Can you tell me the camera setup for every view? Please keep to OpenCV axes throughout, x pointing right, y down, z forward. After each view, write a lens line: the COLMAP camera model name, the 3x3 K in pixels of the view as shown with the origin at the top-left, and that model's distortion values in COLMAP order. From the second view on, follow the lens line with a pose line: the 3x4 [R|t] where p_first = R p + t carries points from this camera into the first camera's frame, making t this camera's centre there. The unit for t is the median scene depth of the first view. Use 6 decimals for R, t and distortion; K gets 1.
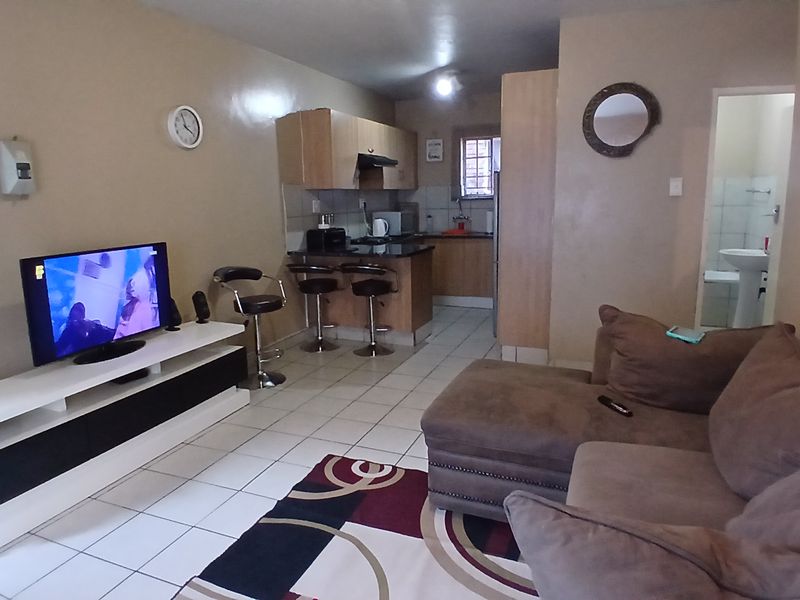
lens RADIAL K [[528.4, 0, 402.6], [0, 528.4, 302.7], [0, 0, 1]] dist [-0.005279, -0.028084]
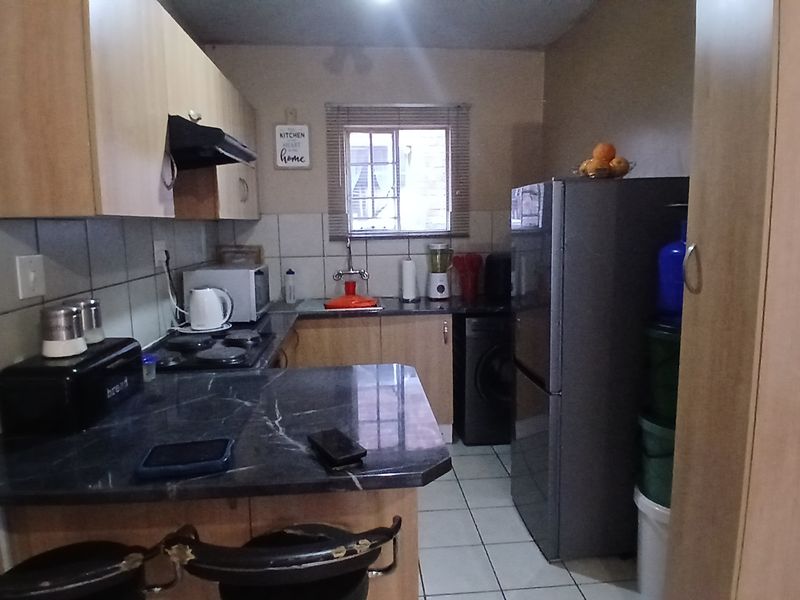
lens RADIAL K [[528.4, 0, 402.7], [0, 528.4, 297.2], [0, 0, 1]] dist [-0.005279, -0.028084]
pose [[0.891407, -0.058396, 0.449425, -0.086221], [0.089222, 0.994869, -0.047699, -0.107562], [-0.444334, 0.082618, 0.892044, 0.507580]]
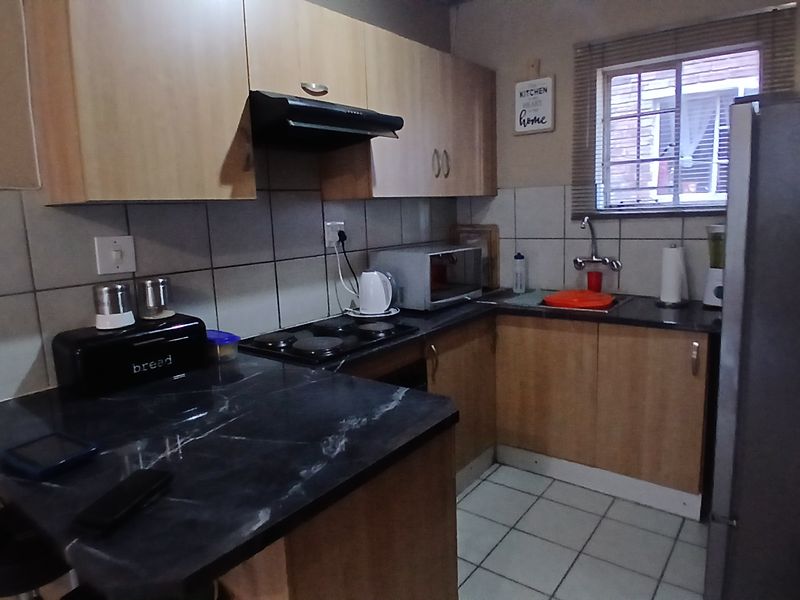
lens RADIAL K [[528.4, 0, 402.2], [0, 528.4, 294.9], [0, 0, 1]] dist [-0.005279, -0.028084]
pose [[0.962789, 0.025745, -0.269025, 0.078234], [-0.033941, 0.999089, -0.025857, -0.119850], [0.268114, 0.034026, 0.962786, 0.567231]]
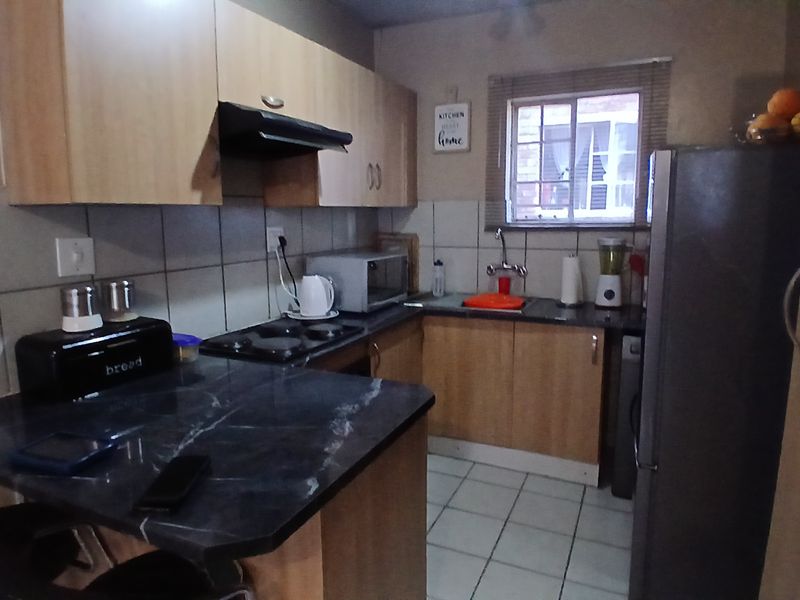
lens RADIAL K [[528.4, 0, 404.1], [0, 528.4, 295.4], [0, 0, 1]] dist [-0.005279, -0.028084]
pose [[0.998757, 0.020295, -0.045534, 0.043048], [-0.022263, 0.998821, -0.043146, -0.115405], [0.044604, 0.044106, 0.998031, 0.532347]]
